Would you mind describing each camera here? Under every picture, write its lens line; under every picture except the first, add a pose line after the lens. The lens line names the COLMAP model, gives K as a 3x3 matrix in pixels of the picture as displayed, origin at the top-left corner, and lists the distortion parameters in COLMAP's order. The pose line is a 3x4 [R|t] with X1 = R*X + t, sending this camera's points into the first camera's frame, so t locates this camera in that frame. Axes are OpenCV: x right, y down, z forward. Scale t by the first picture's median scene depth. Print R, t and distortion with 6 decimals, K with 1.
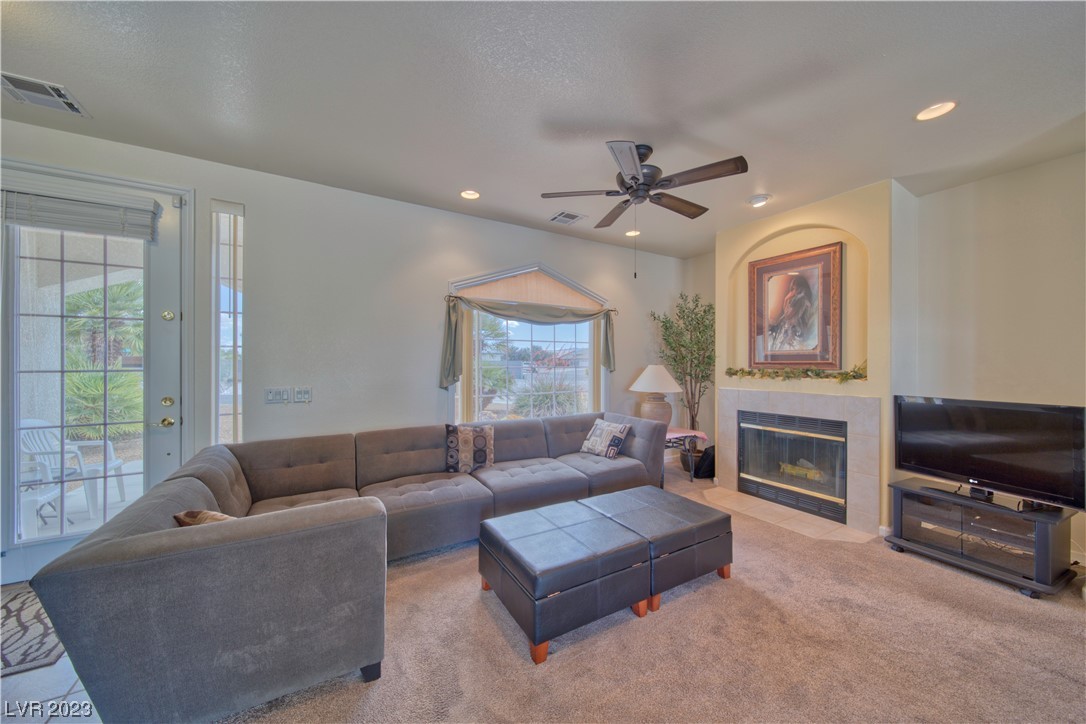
lens RADIAL K [[380.2, 0, 545.2], [0, 380.2, 363.6], [0, 0, 1]] dist [-0.002922, -0.000481]
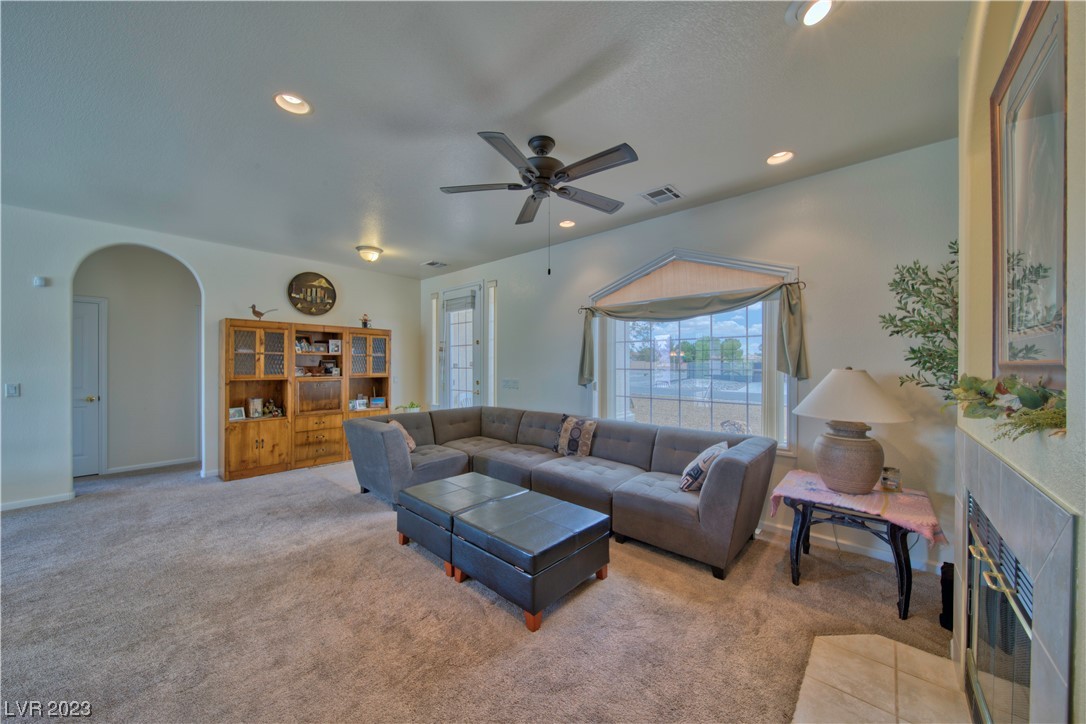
lens RADIAL K [[380.2, 0, 539.4], [0, 380.2, 363.6], [0, 0, 1]] dist [-0.002922, -0.000481]
pose [[0.294038, -0.001270, -0.955793, 0.860732], [-0.001888, 0.999996, -0.001910, -0.001957], [0.955792, 0.002366, 0.294034, 0.531013]]
